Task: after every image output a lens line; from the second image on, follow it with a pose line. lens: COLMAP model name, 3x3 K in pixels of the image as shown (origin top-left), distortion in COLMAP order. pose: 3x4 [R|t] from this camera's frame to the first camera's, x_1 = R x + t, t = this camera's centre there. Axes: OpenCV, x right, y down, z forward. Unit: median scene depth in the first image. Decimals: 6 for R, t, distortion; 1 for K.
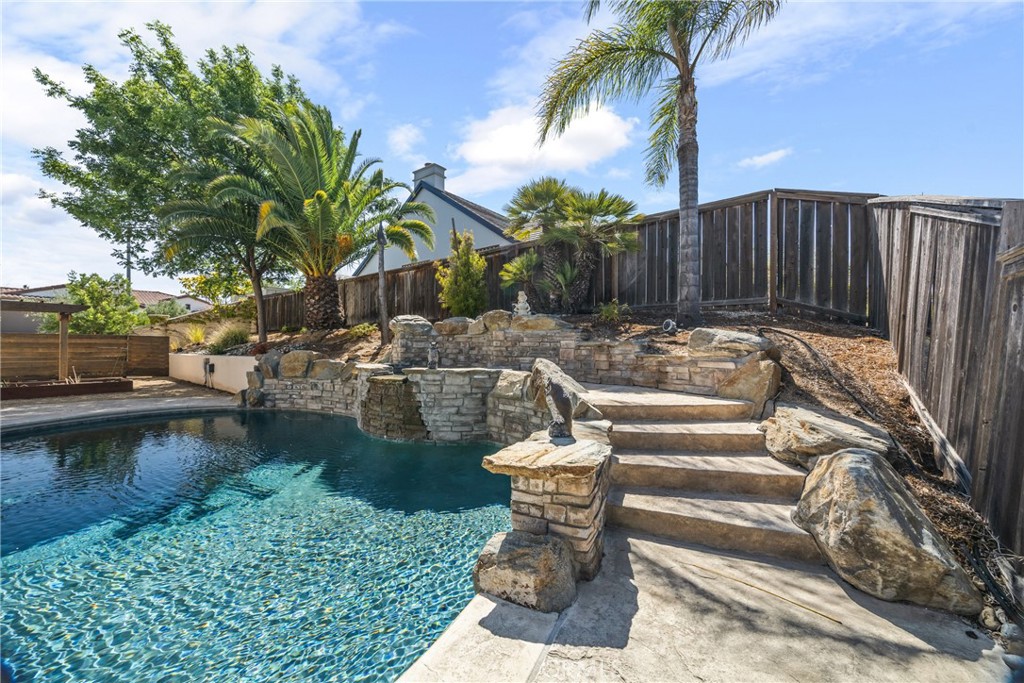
lens RADIAL K [[392.7, 0, 518.8], [0, 392.7, 345.7], [0, 0, 1]] dist [-0.003943, -0.000473]
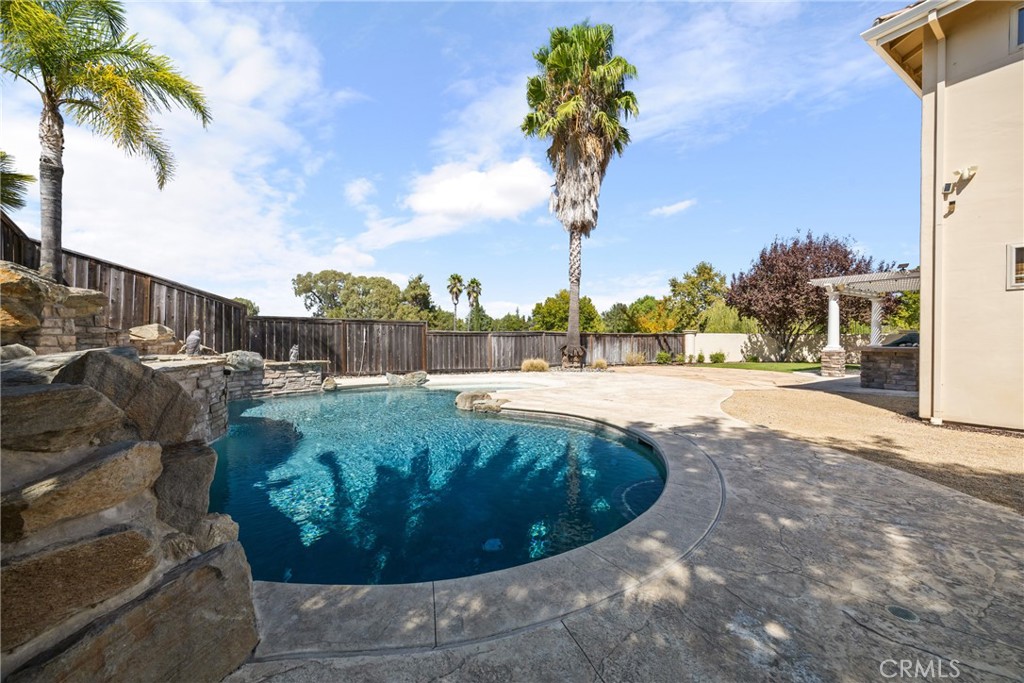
lens RADIAL K [[392.7, 0, 513.9], [0, 392.7, 341.5], [0, 0, 1]] dist [-0.003943, -0.000473]
pose [[-0.953112, -0.013568, 0.302315, -0.976358], [-0.014037, 0.999901, 0.000621, 0.007646], [-0.302293, -0.003652, -0.953208, 1.310353]]
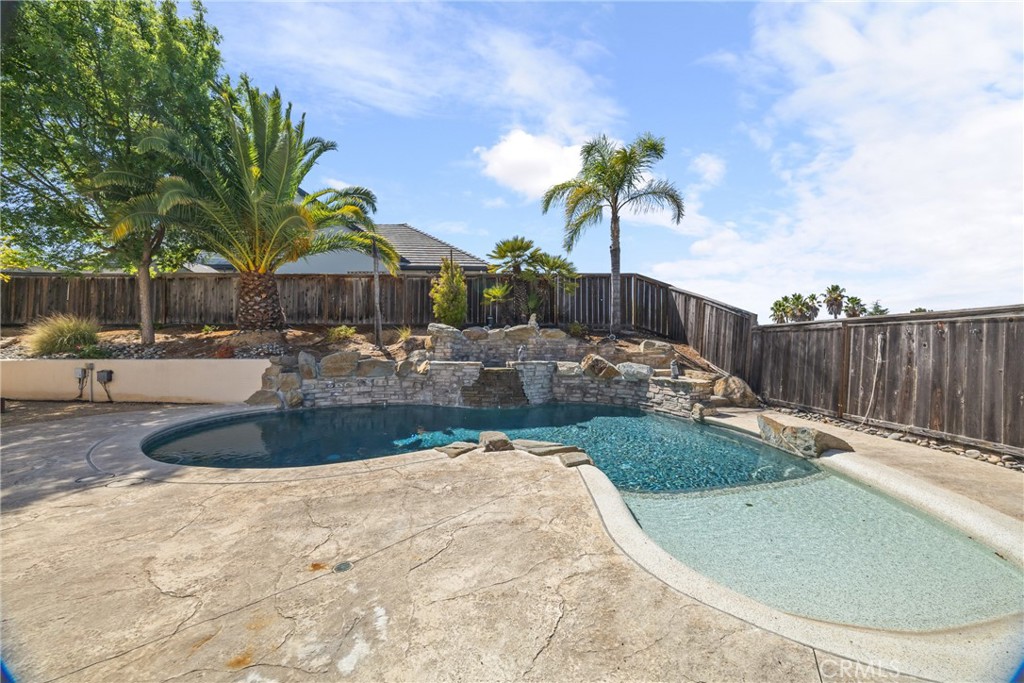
lens RADIAL K [[392.7, 0, 514.9], [0, 392.7, 347.0], [0, 0, 1]] dist [-0.003943, -0.000473]
pose [[0.763482, -0.004133, 0.645816, -0.982199], [-0.002868, 0.999948, 0.009790, -0.014914], [-0.645823, -0.009326, 0.763430, -0.167914]]
